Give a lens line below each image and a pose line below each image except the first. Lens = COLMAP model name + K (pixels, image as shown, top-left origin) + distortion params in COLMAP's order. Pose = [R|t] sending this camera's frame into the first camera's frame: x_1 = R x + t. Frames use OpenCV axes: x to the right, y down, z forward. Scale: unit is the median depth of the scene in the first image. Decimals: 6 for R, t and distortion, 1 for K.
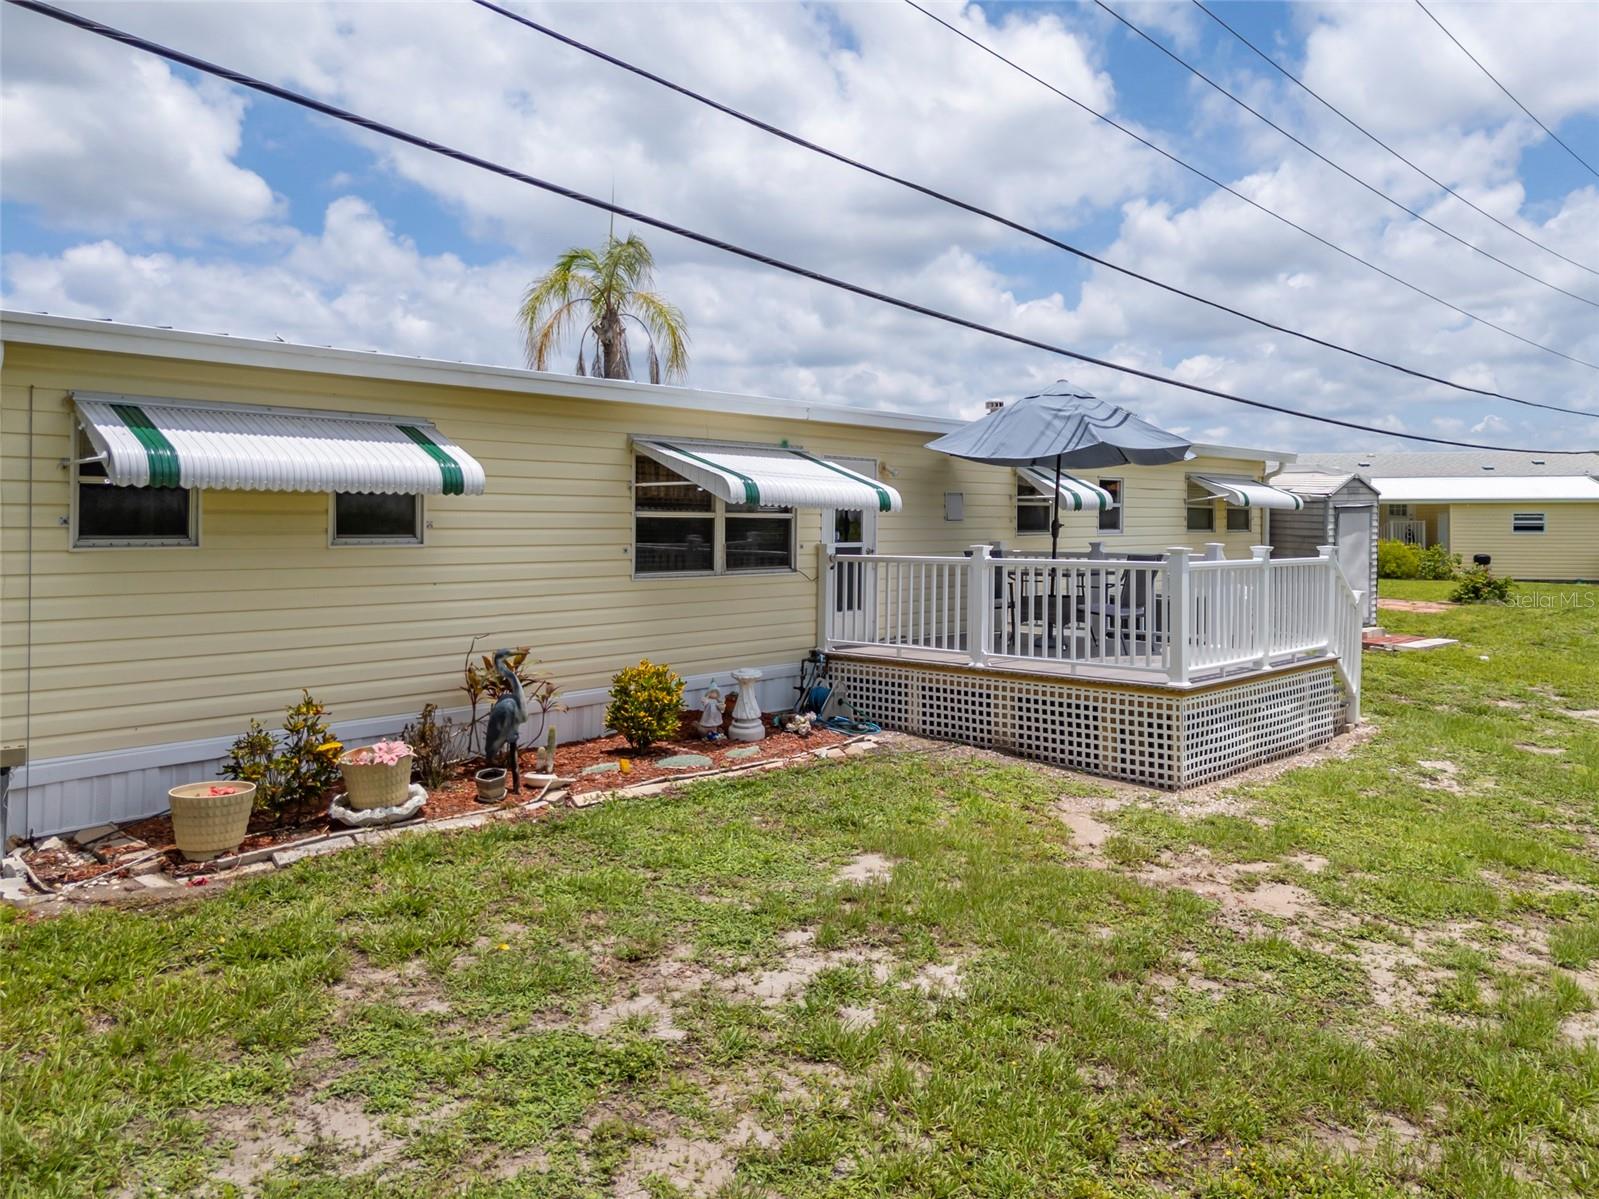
lens RADIAL K [[1163.5, 0, 800.8], [0, 1163.5, 593.3], [0, 0, 1]] dist [0.097706, -0.075579]
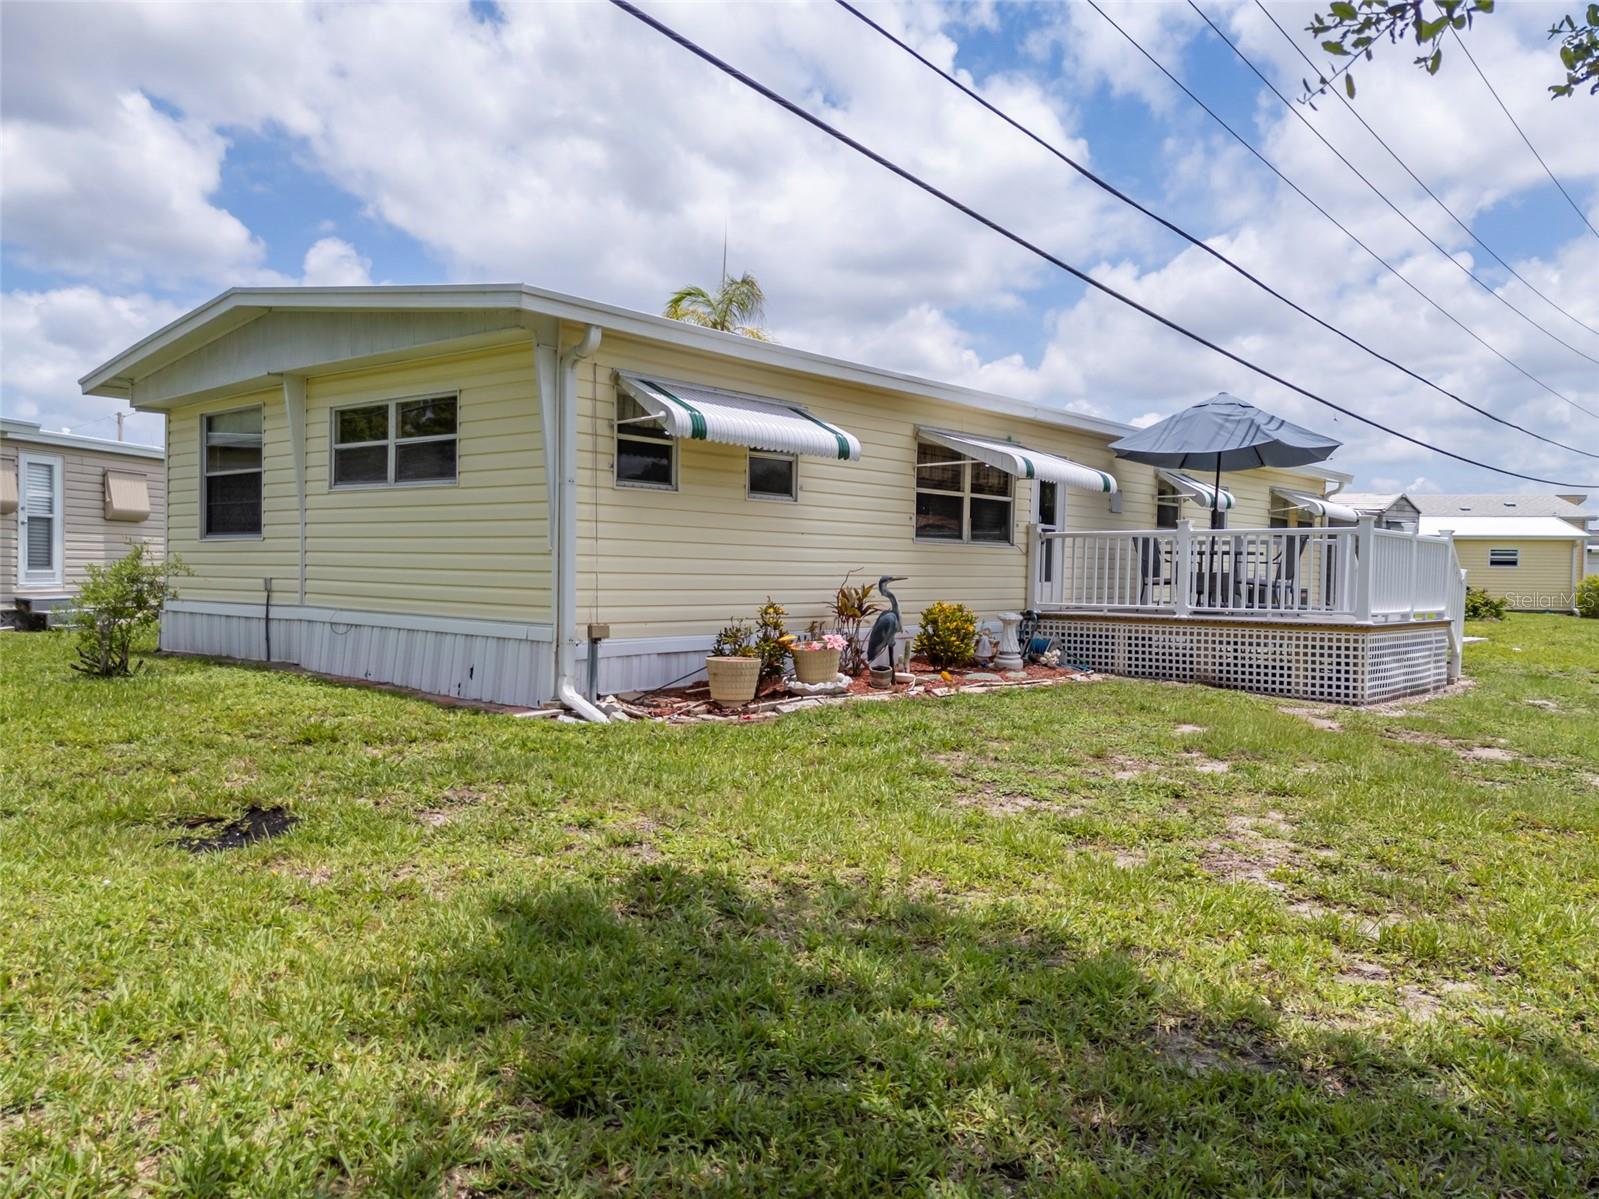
lens RADIAL K [[1133.1, 0, 798.0], [0, 1133.1, 680.1], [0, 0, 1]] dist [0.086342, -0.056711]
pose [[0.999352, 0.007930, 0.035114, -0.269951], [-0.009066, 0.999437, 0.032298, 0.085067], [-0.034838, -0.032596, 0.998861, -0.182083]]
